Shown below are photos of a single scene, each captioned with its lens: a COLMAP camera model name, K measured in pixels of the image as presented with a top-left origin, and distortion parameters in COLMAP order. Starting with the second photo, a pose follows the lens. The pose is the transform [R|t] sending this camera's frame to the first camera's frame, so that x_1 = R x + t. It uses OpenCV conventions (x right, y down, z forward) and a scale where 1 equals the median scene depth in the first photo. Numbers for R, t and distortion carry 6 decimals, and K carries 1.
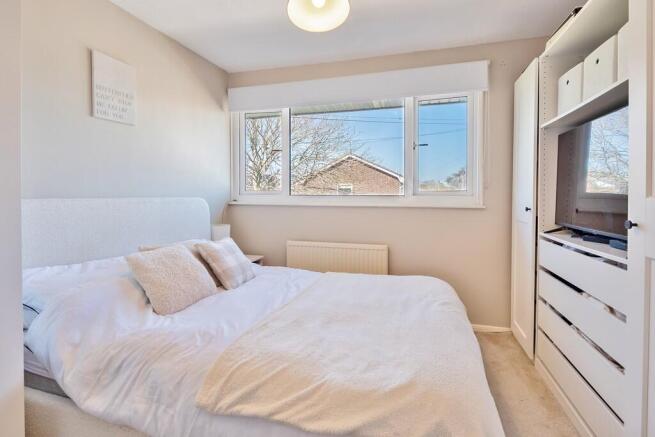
lens RADIAL K [[315.8, 0, 319.9], [0, 315.8, 201.0], [0, 0, 1]] dist [-0.014780, -0.000253]
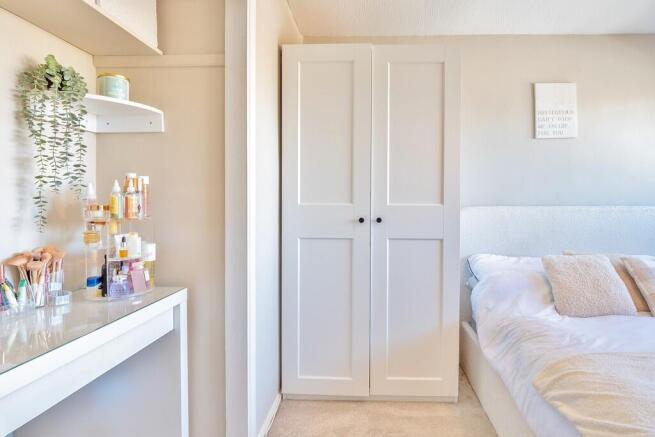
lens RADIAL K [[327.2, 0, 364.9], [0, 327.2, 201.7], [0, 0, 1]] dist [-0.018818, -0.000180]
pose [[0.279704, -0.006538, -0.960064, 0.361048], [-0.019070, 0.999742, -0.012364, 0.002032], [0.959897, 0.021766, 0.279507, 0.030356]]
